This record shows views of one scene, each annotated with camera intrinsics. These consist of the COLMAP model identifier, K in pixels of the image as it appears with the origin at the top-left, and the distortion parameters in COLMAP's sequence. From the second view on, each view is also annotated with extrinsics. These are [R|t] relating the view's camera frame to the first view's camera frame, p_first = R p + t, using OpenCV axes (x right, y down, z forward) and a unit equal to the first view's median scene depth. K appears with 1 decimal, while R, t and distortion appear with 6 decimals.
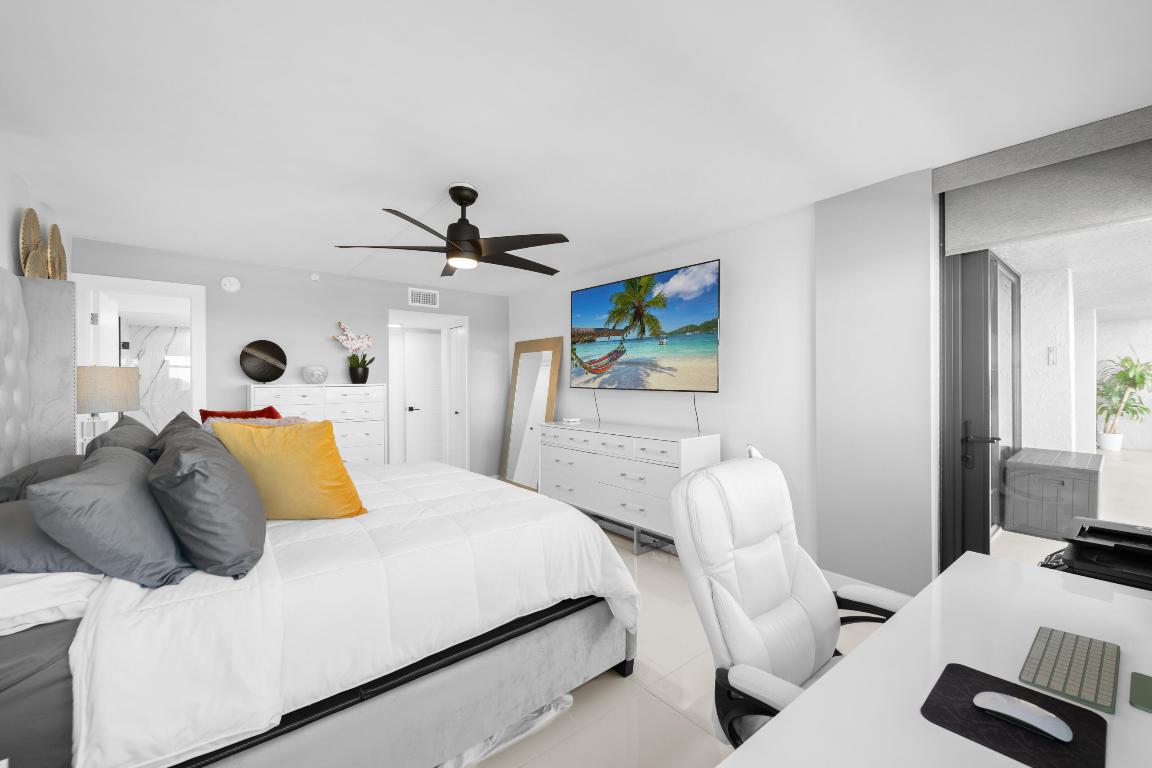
lens RADIAL K [[456.6, 0, 577.2], [0, 456.6, 387.3], [0, 0, 1]] dist [-0.006984, -0.001333]
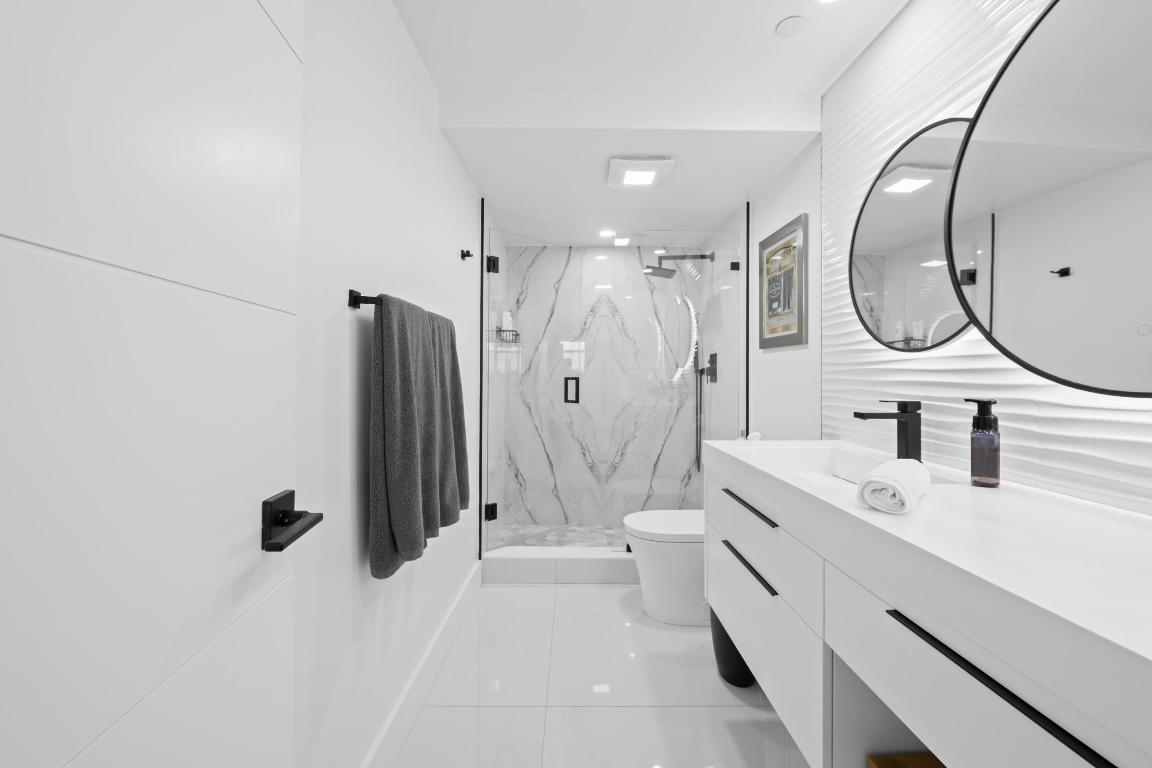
lens RADIAL K [[456.6, 0, 575.9], [0, 456.6, 379.4], [0, 0, 1]] dist [-0.006984, -0.001333]
pose [[0.783297, 0.018125, -0.621383, -0.598997], [-0.011221, 0.999824, 0.015019, 0.013778], [0.621546, -0.004791, 0.783363, 0.643244]]
